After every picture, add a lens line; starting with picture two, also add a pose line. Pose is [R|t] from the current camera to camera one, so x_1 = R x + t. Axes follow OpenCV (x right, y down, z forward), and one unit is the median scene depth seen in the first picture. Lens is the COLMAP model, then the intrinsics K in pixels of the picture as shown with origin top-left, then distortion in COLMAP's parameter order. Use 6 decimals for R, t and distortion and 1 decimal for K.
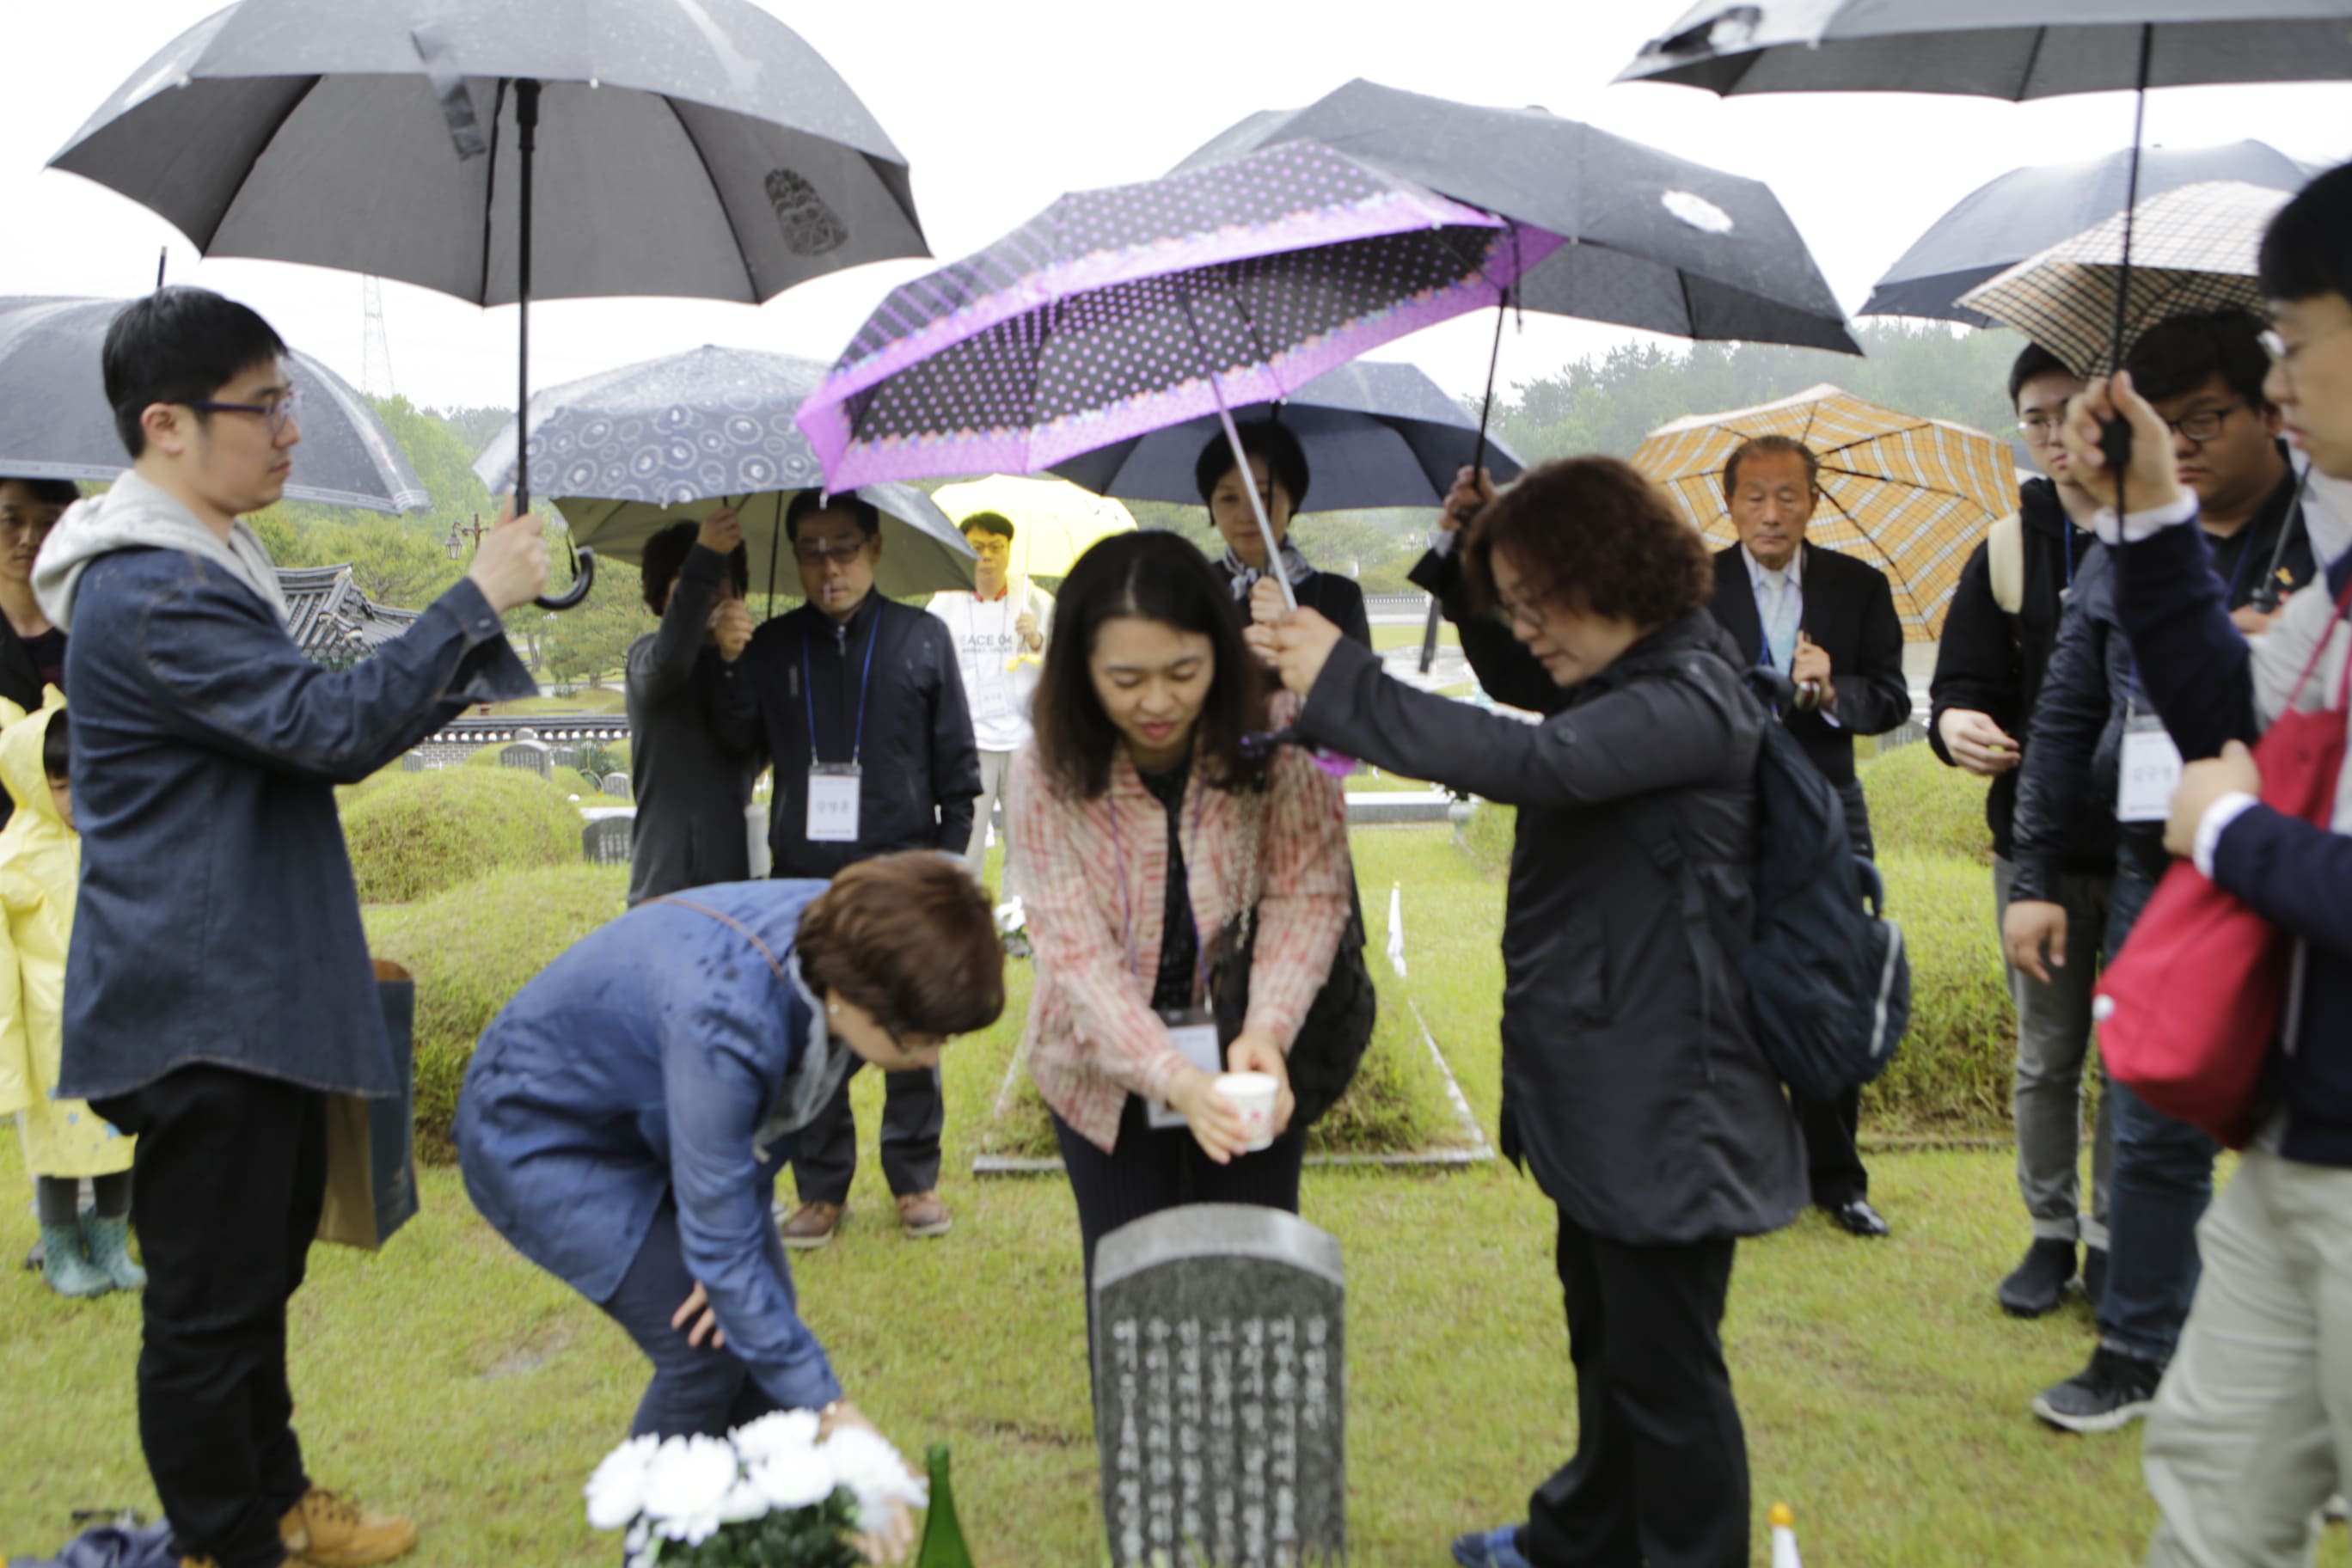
lens RADIAL K [[2130.1, 0, 1167.2], [0, 2130.1, 839.4], [0, 0, 1]] dist [-0.046555, 0.000179]
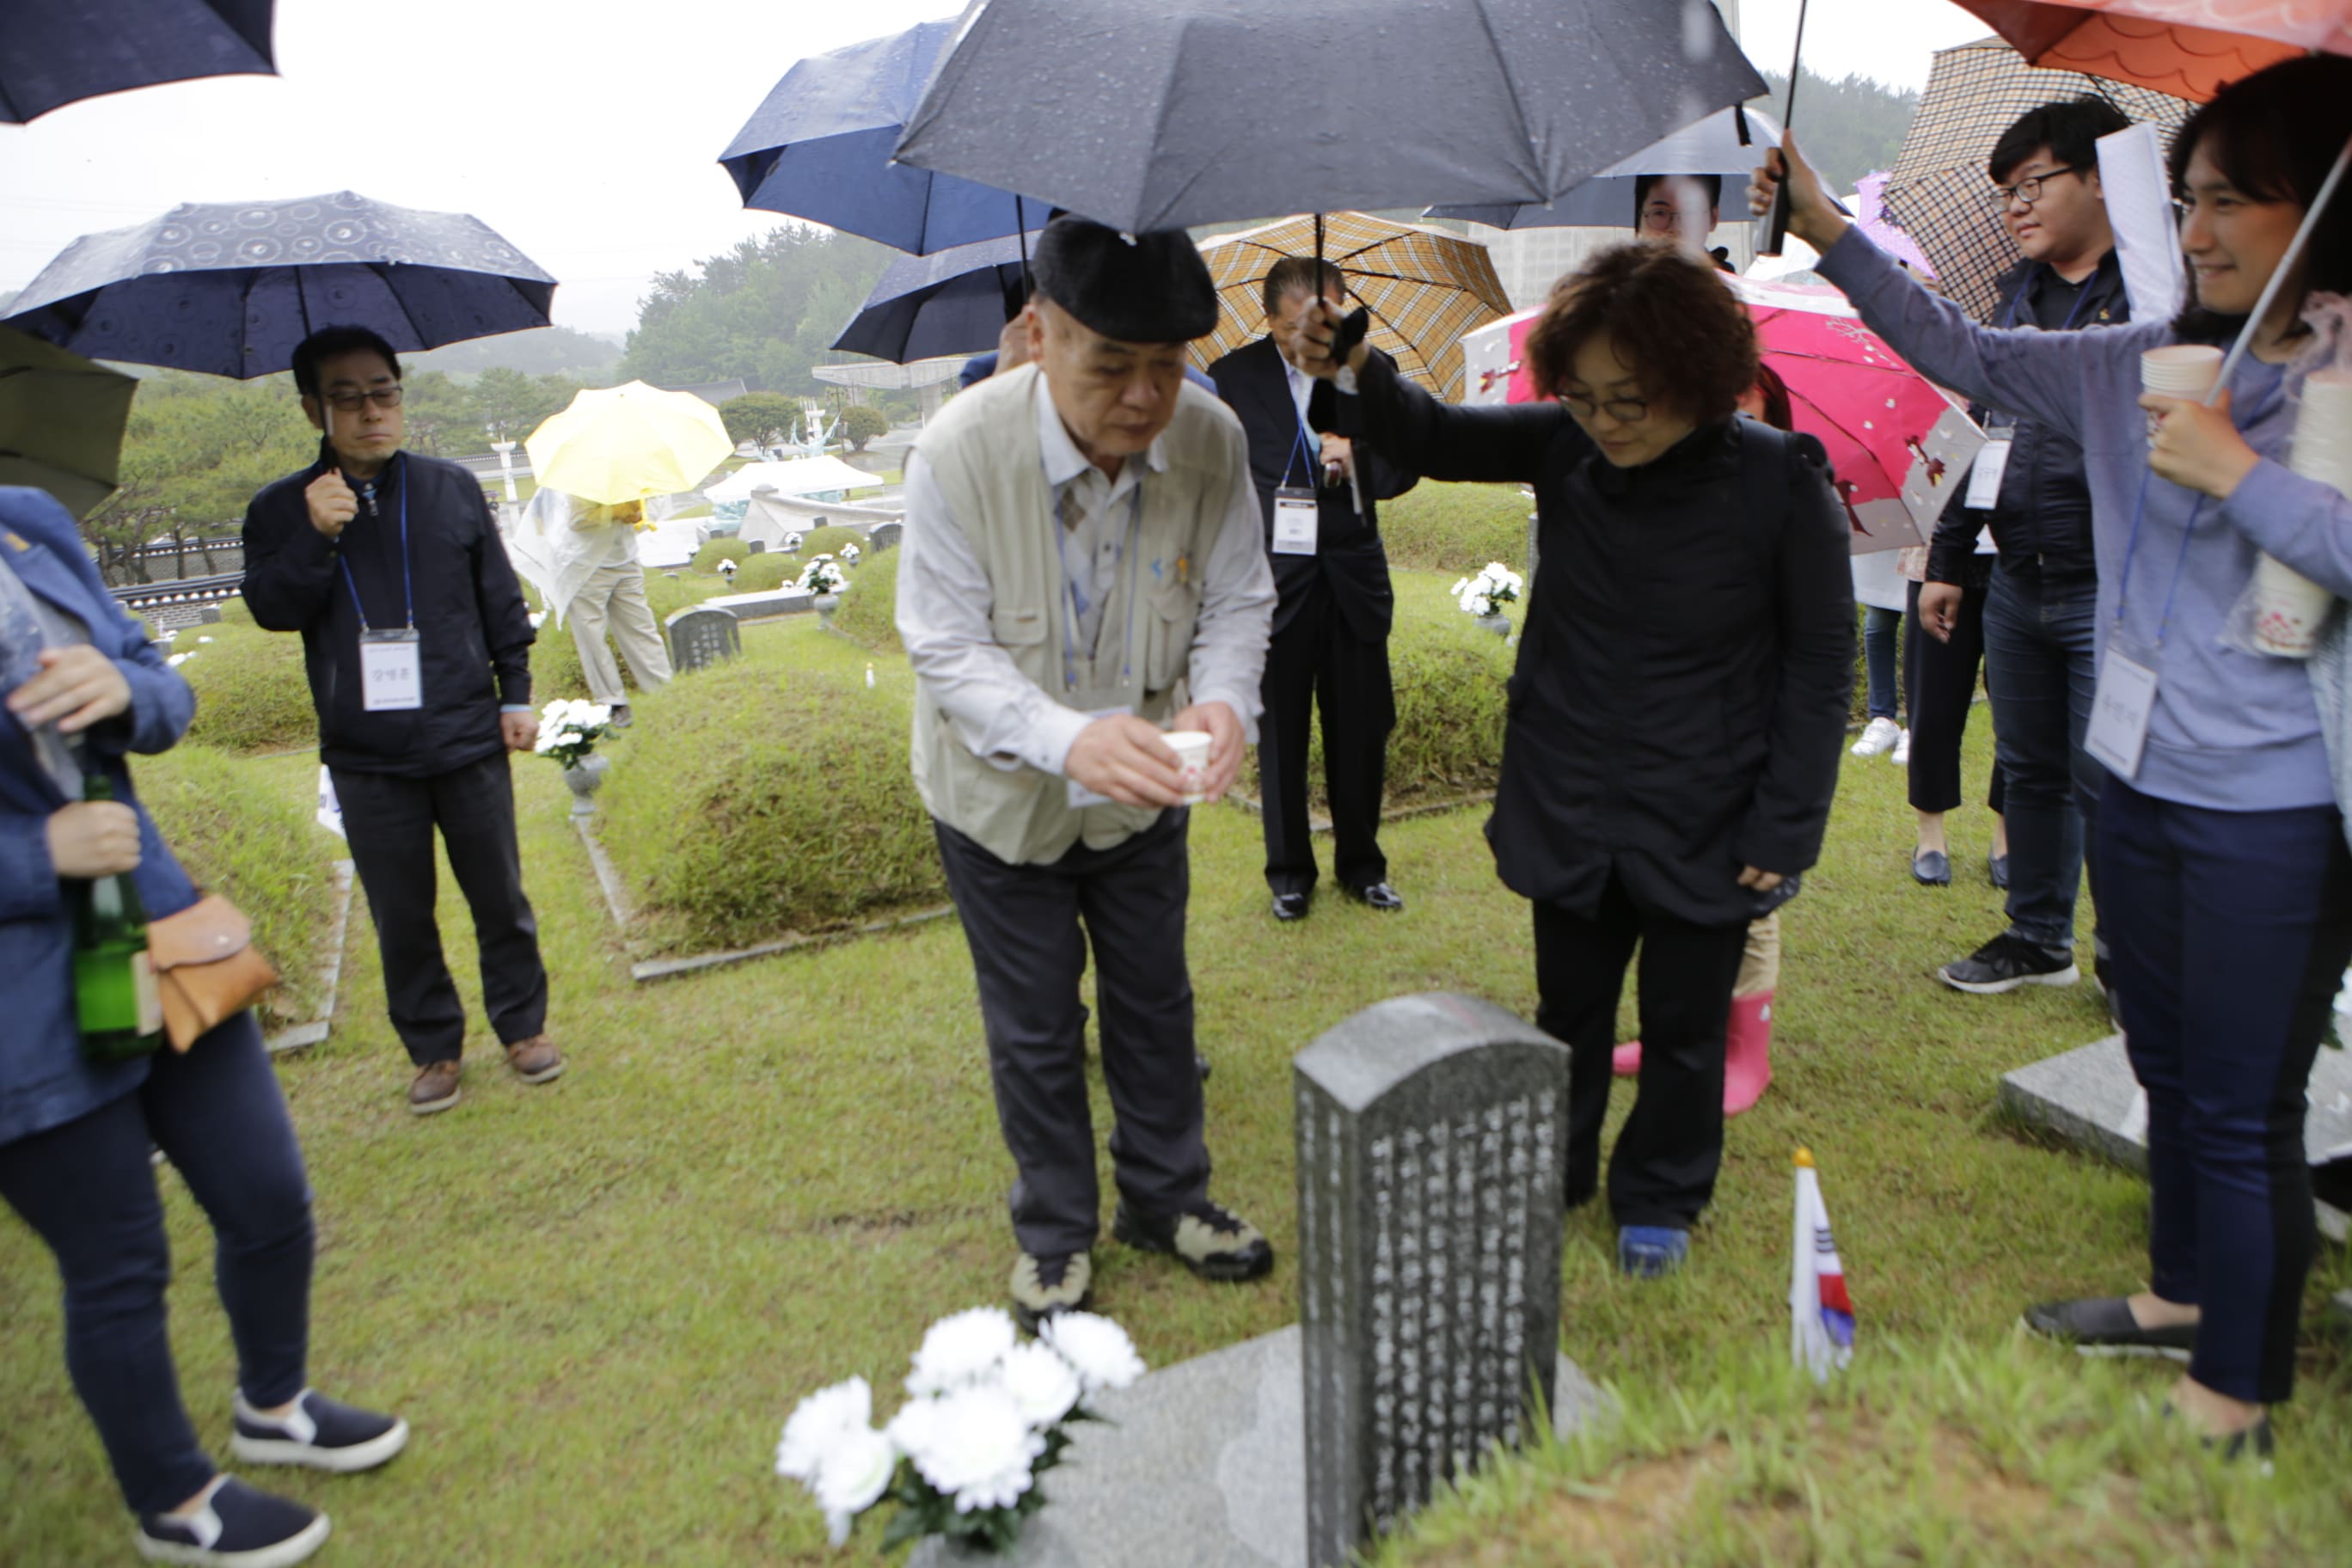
lens RADIAL K [[1643.4, 0, 1176.0], [0, 1643.4, 784.0], [0, 0, 1]] dist [-0.106140, 0.076720]
pose [[0.906005, -0.150925, 0.395445, -0.219309], [0.109504, 0.986039, 0.125446, -0.018975], [-0.408857, -0.070352, 0.909883, 0.228117]]
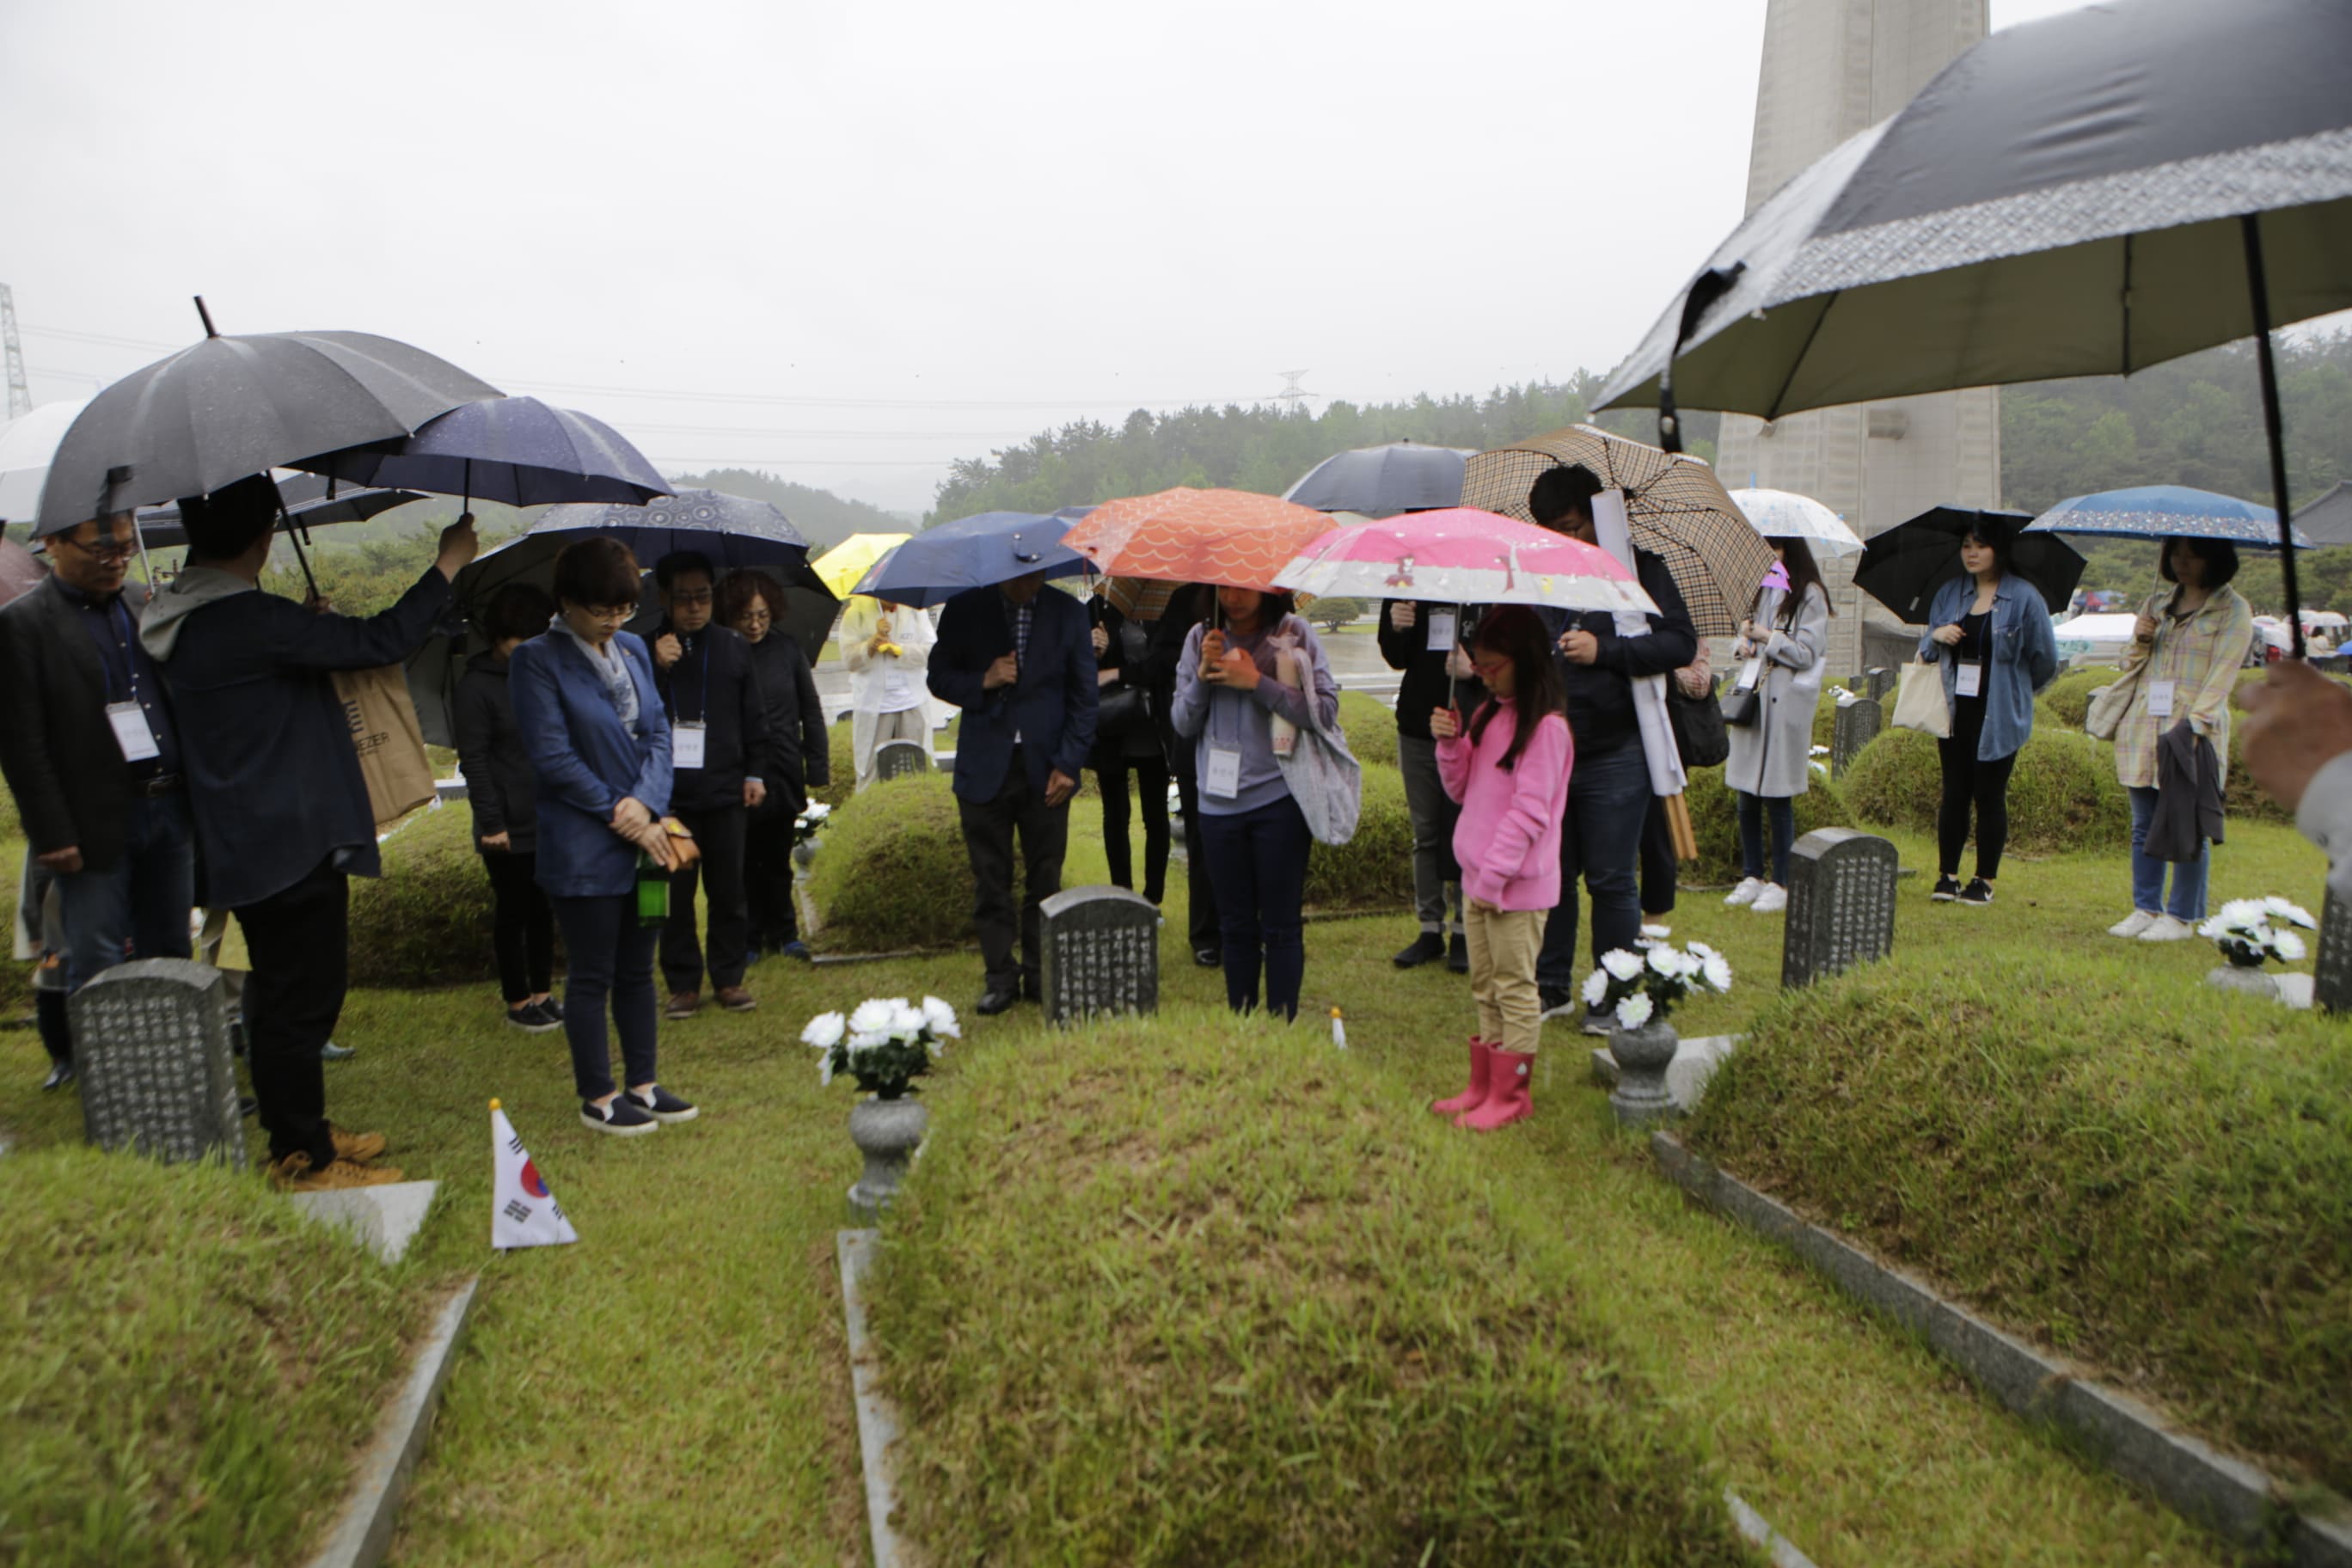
lens RADIAL K [[1643.4, 0, 1176.0], [0, 1643.4, 784.0], [0, 0, 1]] dist [-0.106140, 0.076720]
pose [[0.964044, -0.039529, 0.262785, -0.211038], [0.041930, 0.999114, -0.003533, 0.047999], [-0.262412, 0.014424, 0.964848, -0.422383]]
